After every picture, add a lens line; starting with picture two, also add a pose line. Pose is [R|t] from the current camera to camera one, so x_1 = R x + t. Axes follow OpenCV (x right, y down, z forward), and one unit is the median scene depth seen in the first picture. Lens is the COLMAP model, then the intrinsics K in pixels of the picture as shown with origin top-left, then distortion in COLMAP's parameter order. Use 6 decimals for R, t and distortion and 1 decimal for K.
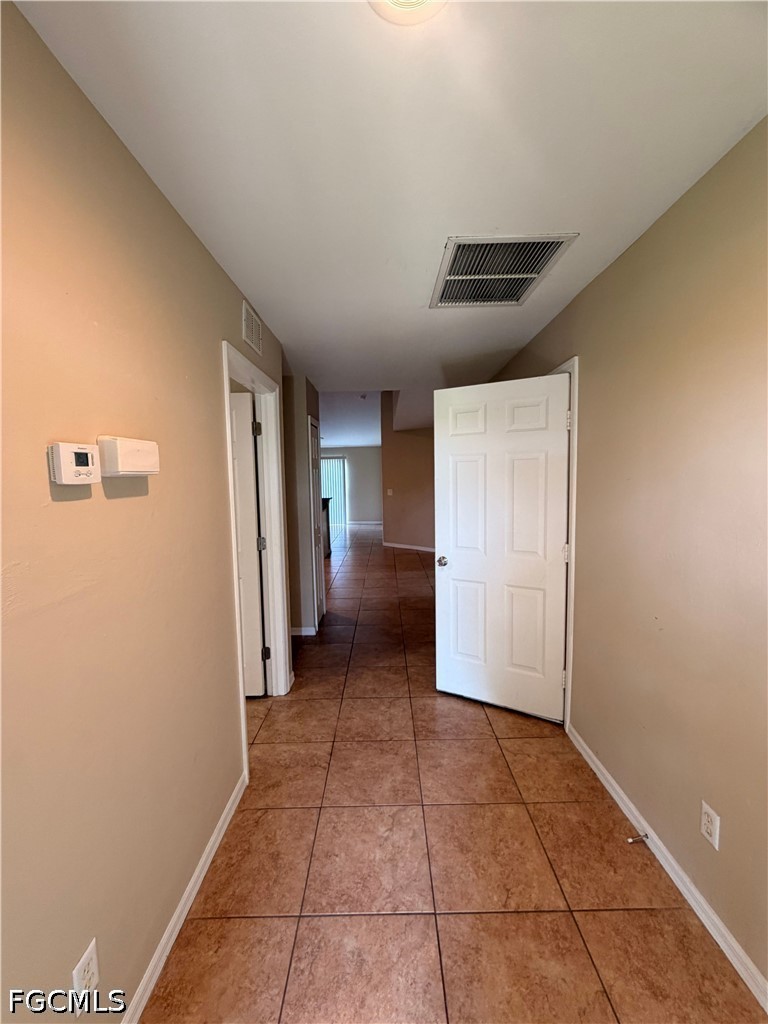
lens RADIAL K [[411.2, 0, 382.1], [0, 411.2, 510.7], [0, 0, 1]] dist [-0.000224, 0.000088]
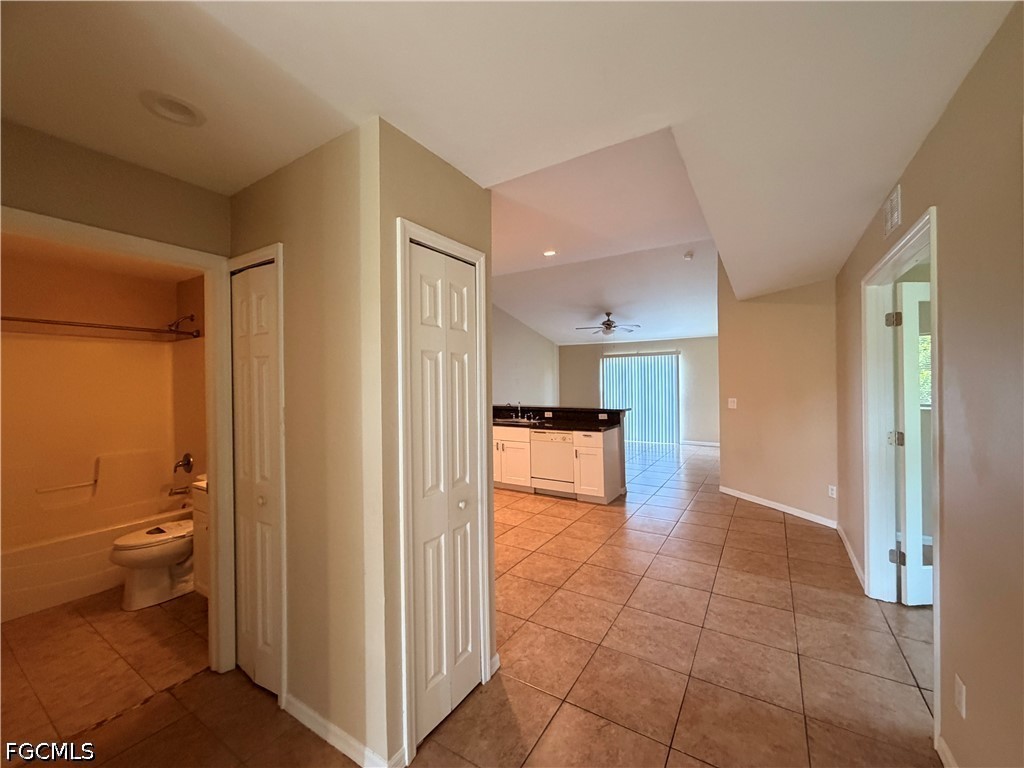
lens RADIAL K [[411.2, 0, 504.9], [0, 411.2, 381.9], [0, 0, 1]] dist [-0.000224, 0.000088]
pose [[0.846660, 0.028569, -0.531367, 0.056623], [-0.065966, 0.996490, -0.051531, -0.027492], [0.528030, 0.078681, 0.845573, 0.324029]]
